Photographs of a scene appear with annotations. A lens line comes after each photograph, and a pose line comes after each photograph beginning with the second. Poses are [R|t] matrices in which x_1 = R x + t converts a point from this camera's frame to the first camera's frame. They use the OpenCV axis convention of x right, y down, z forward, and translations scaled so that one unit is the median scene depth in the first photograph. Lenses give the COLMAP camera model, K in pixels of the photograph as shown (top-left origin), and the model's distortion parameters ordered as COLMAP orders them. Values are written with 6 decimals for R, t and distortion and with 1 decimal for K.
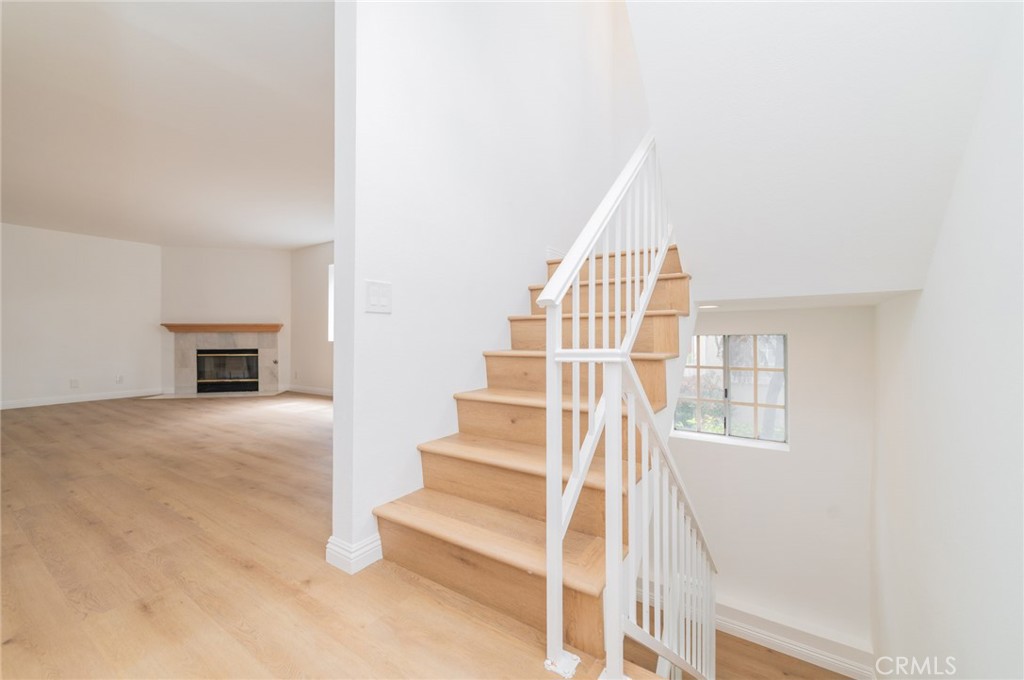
lens RADIAL K [[408.0, 0, 512.4], [0, 408.0, 340.9], [0, 0, 1]] dist [0.000460, 0.000019]
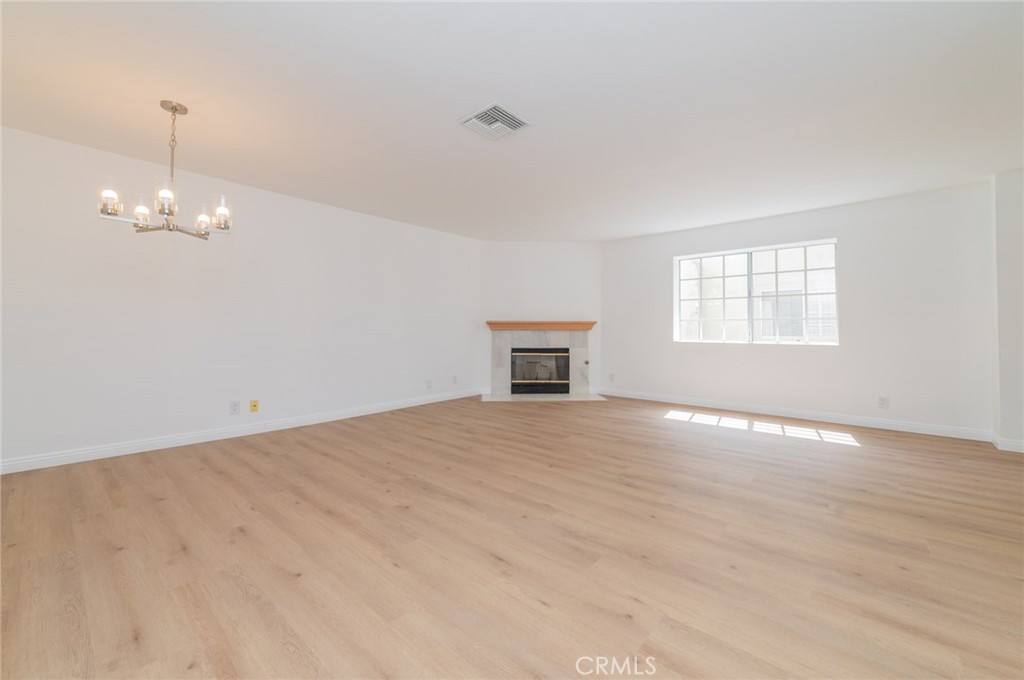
lens RADIAL K [[408.0, 0, 511.5], [0, 408.0, 334.4], [0, 0, 1]] dist [0.000460, 0.000019]
pose [[0.990477, 0.008511, -0.137413, -0.633568], [-0.008317, 0.999963, 0.001990, -0.012548], [0.137425, -0.000828, 0.990512, 0.062214]]
